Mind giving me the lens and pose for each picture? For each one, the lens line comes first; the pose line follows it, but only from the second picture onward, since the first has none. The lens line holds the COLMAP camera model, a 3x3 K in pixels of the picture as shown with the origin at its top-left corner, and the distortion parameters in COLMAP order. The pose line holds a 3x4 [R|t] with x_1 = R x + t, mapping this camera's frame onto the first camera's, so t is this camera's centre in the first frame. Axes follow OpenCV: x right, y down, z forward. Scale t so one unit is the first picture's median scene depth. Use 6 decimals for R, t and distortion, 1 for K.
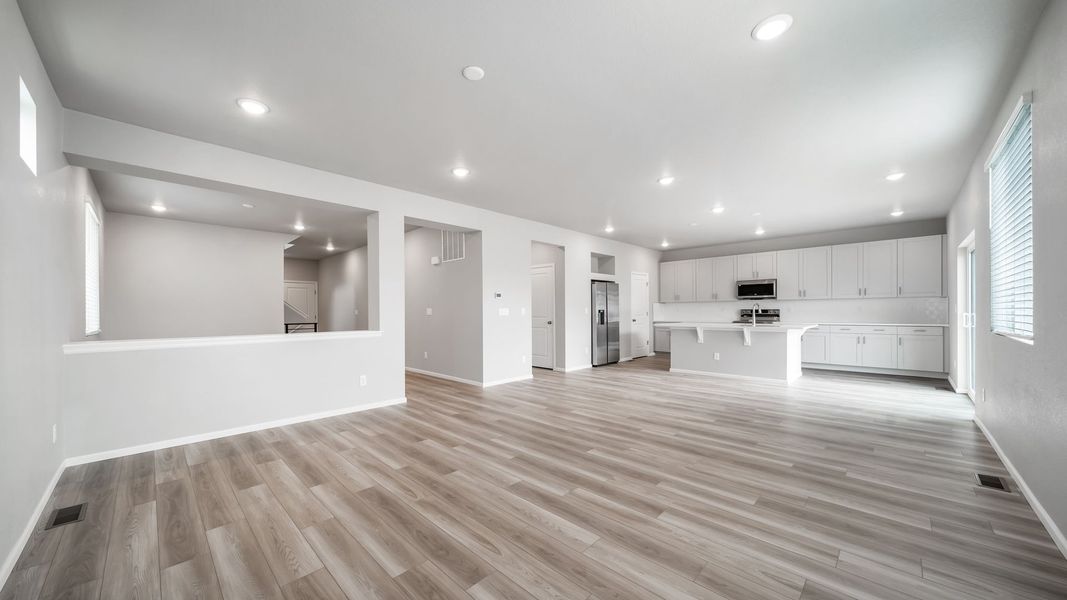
lens RADIAL K [[377.6, 0, 523.1], [0, 377.6, 314.2], [0, 0, 1]] dist [0.001296, -0.000338]
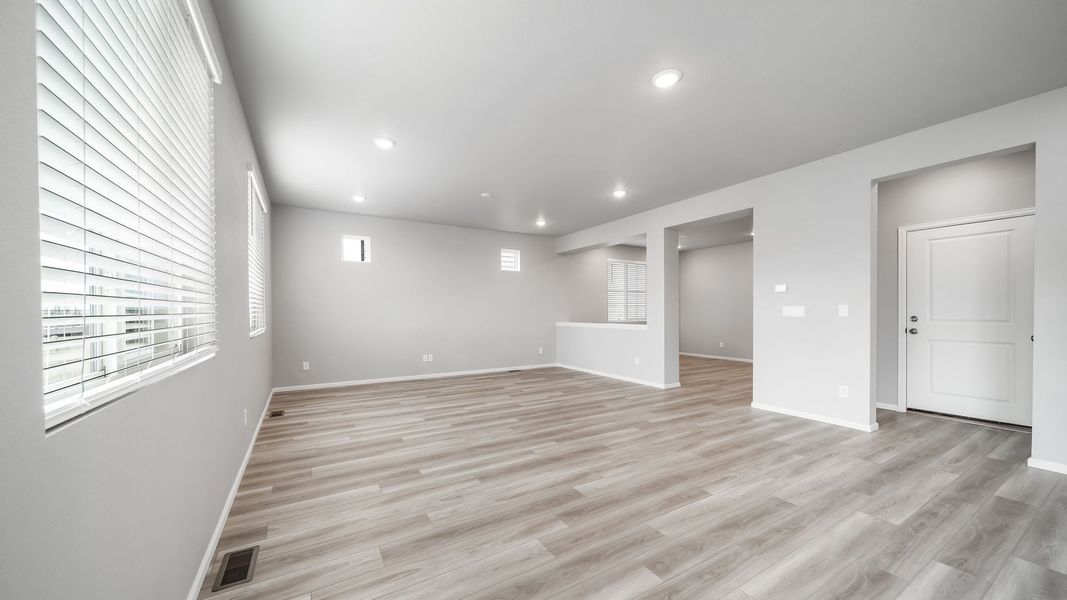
lens RADIAL K [[368.6, 0, 518.3], [0, 368.6, 315.0], [0, 0, 1]] dist [-0.000069, -0.000134]
pose [[-0.257759, 0.017016, -0.966059, 1.235433], [-0.000495, 0.999842, 0.017743, -0.019358], [0.966209, 0.005051, -0.257710, 1.177381]]
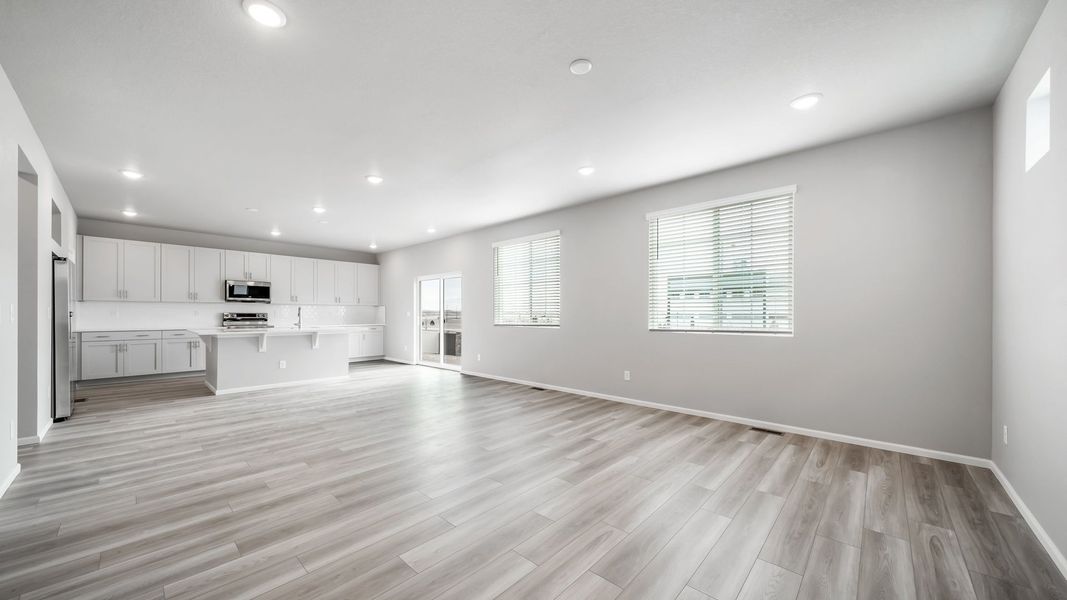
lens RADIAL K [[377.6, 0, 523.1], [0, 377.6, 314.2], [0, 0, 1]] dist [0.001296, -0.000338]
pose [[-0.029420, 0.004836, 0.999555, -0.761668], [0.006348, 0.999969, -0.004651, -0.002551], [-0.999547, 0.006208, -0.029450, 0.820941]]
